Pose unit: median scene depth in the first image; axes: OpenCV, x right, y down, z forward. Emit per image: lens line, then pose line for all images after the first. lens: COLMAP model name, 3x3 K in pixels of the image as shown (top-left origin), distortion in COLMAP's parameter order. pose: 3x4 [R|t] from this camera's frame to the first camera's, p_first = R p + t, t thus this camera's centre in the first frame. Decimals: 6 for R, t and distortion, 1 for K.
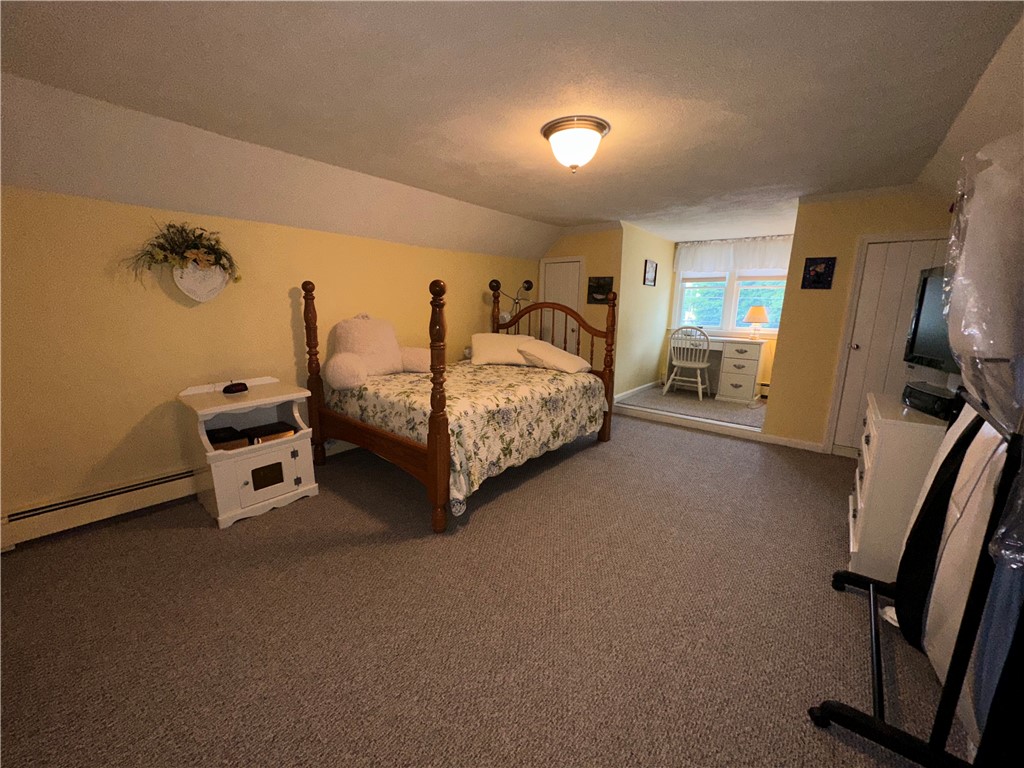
lens RADIAL K [[404.7, 0, 509.6], [0, 404.7, 385.1], [0, 0, 1]] dist [-0.001414, -0.000519]
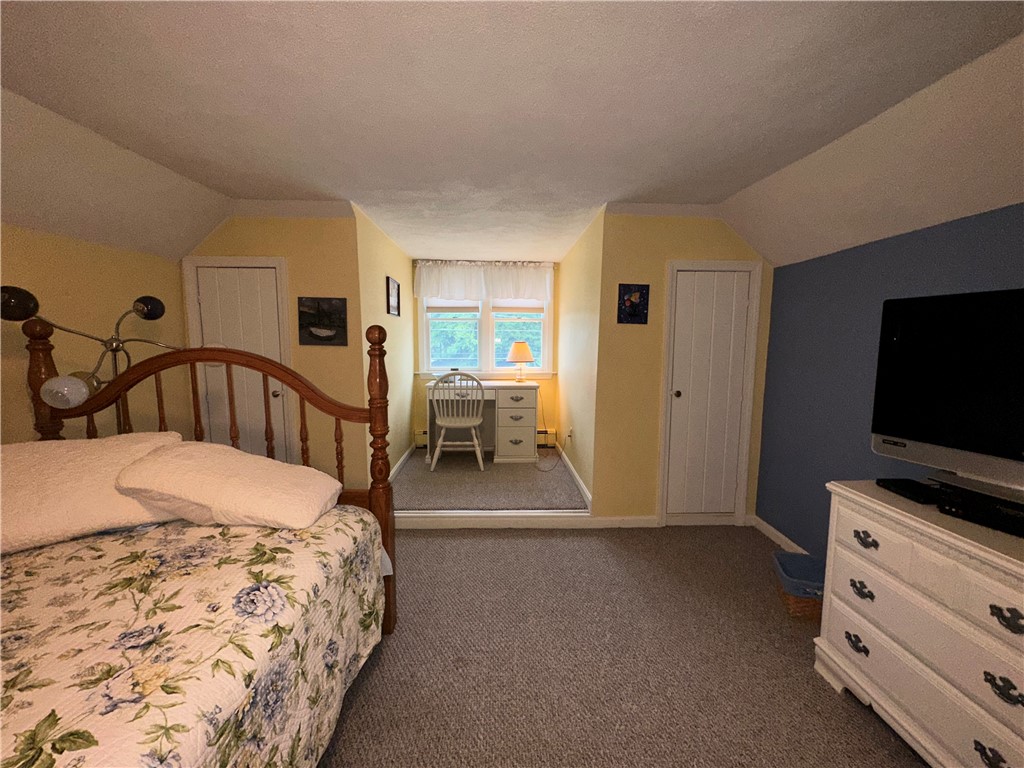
lens RADIAL K [[404.7, 0, 509.4], [0, 404.7, 383.3], [0, 0, 1]] dist [-0.001414, -0.000519]
pose [[0.753777, -0.086093, 0.651466, 0.048340], [0.136142, 0.990331, -0.026648, -0.105848], [-0.642873, 0.108778, 0.758209, 0.447179]]
